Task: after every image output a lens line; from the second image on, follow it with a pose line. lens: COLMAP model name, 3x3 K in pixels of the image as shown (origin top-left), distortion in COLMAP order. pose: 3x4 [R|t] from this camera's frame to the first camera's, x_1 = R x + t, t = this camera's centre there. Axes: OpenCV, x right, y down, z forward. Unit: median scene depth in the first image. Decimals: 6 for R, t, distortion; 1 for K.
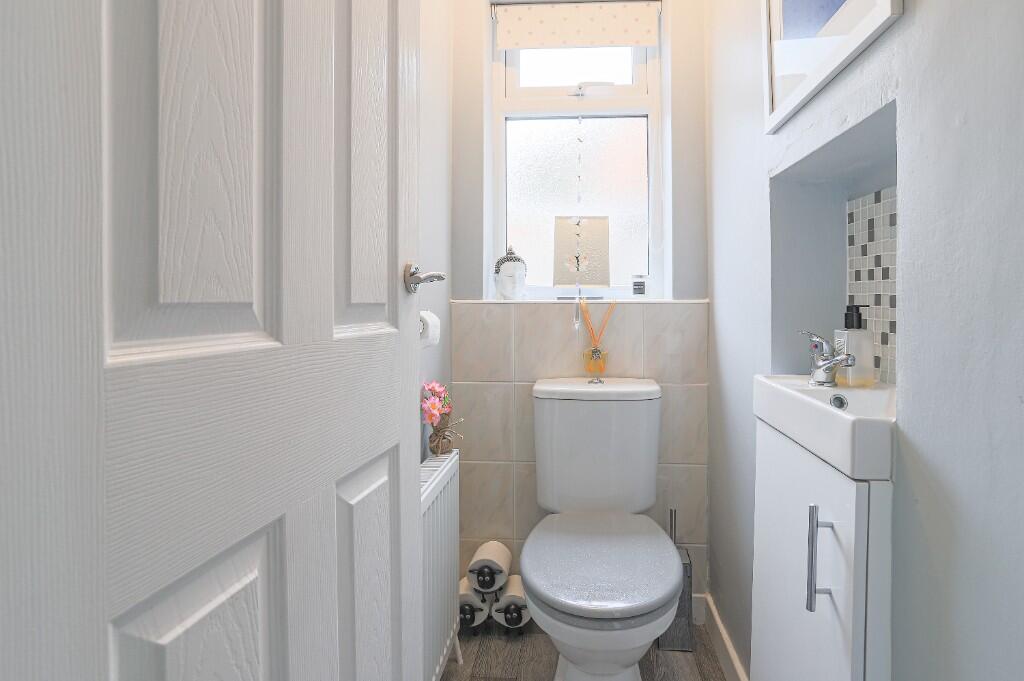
lens RADIAL K [[539.3, 0, 531.7], [0, 539.3, 320.2], [0, 0, 1]] dist [-0.057957, 0.032082]
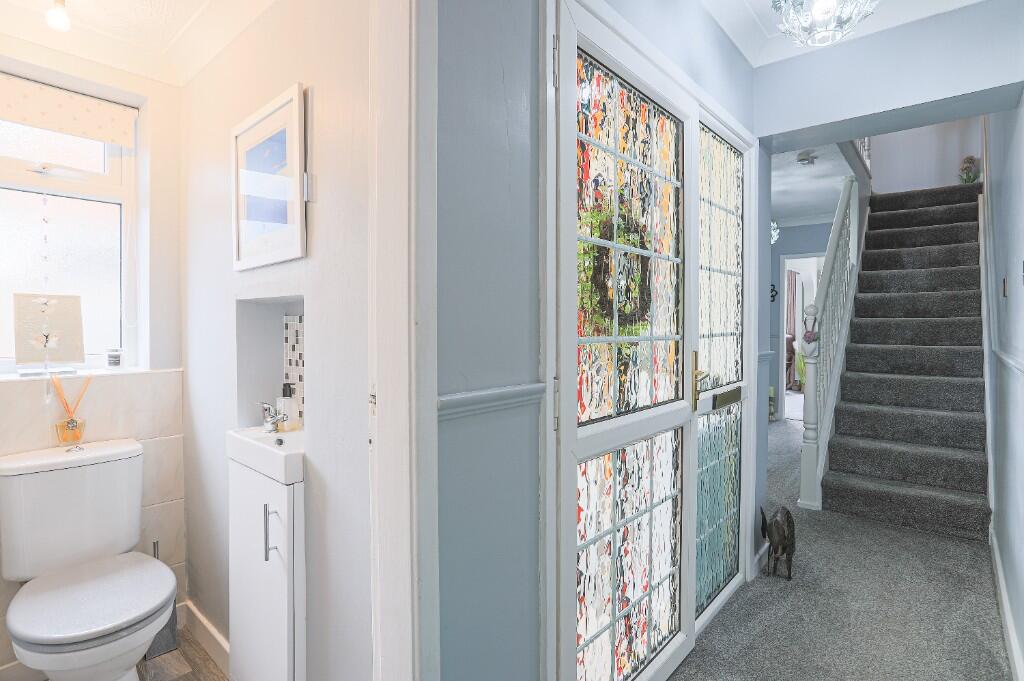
lens RADIAL K [[539.3, 0, 531.7], [0, 539.3, 320.2], [0, 0, 1]] dist [-0.057957, 0.032082]
pose [[0.579364, 0.006496, 0.815043, -0.251081], [0.014019, 0.999741, -0.017933, -0.138679], [-0.814948, 0.021816, 0.579123, -0.475182]]
